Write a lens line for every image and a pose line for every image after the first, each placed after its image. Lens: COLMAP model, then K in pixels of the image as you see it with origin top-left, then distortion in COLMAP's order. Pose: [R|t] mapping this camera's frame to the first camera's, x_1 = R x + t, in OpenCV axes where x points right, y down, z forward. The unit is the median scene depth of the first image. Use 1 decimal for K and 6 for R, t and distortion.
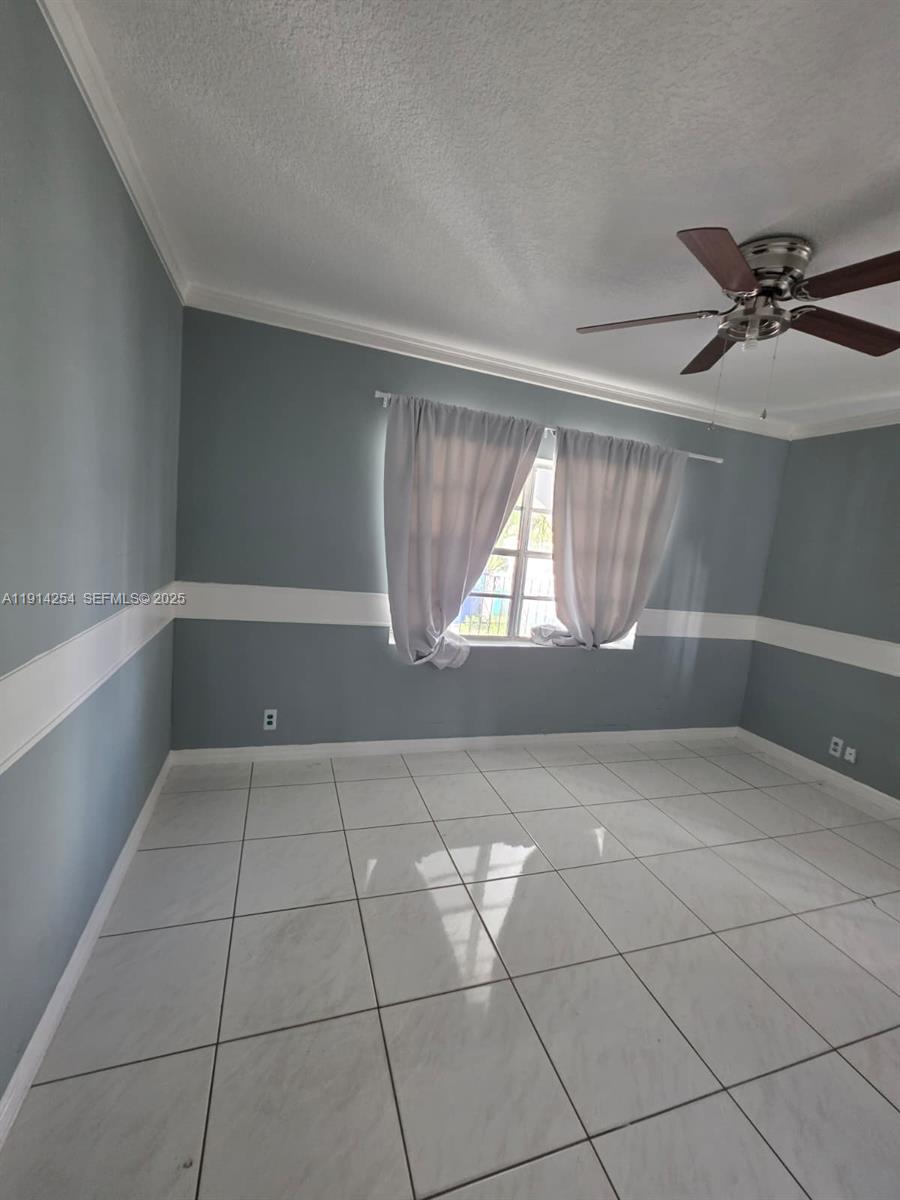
lens RADIAL K [[480.2, 0, 452.9], [0, 480.2, 601.7], [0, 0, 1]] dist [0.001907, 0.001533]
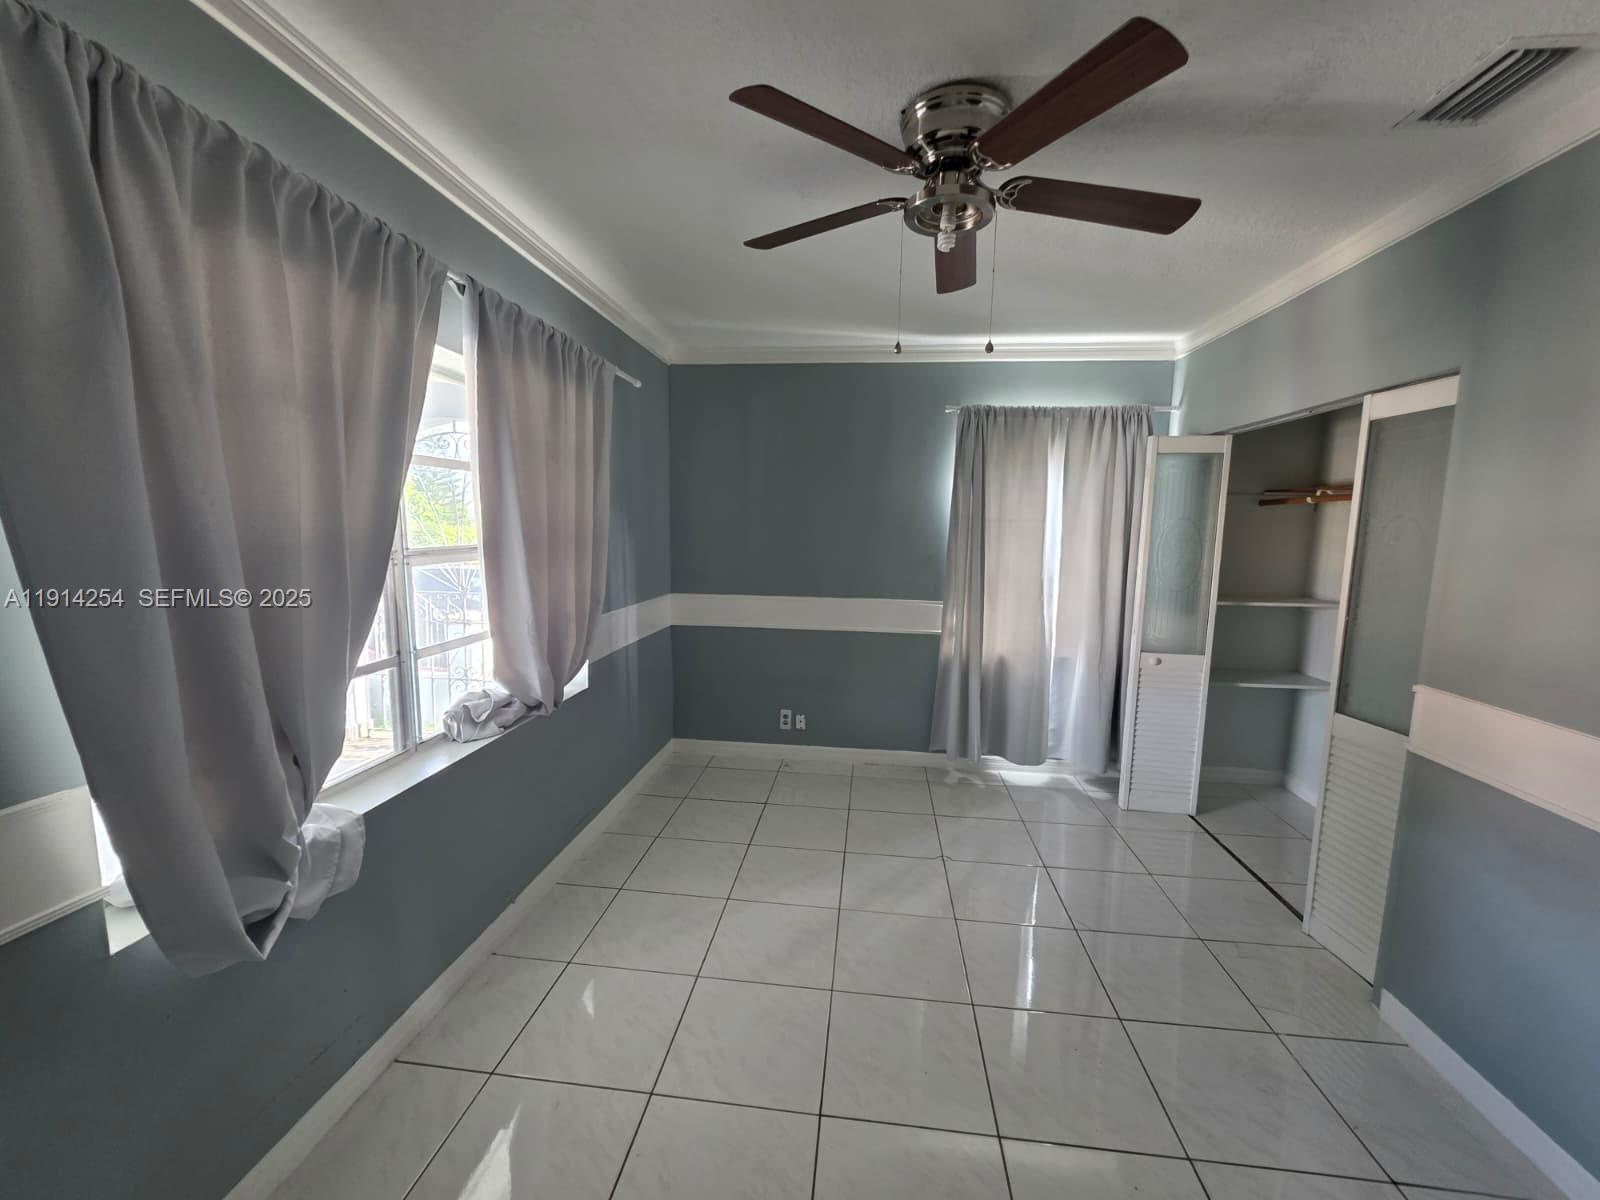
lens RADIAL K [[640.2, 0, 795.2], [0, 640.2, 602.5], [0, 0, 1]] dist [0.001907, 0.001533]
pose [[0.429076, -0.200349, 0.880769, -0.227107], [0.146957, 0.977583, 0.150780, -0.098026], [-0.891234, 0.064739, 0.448900, 0.429919]]
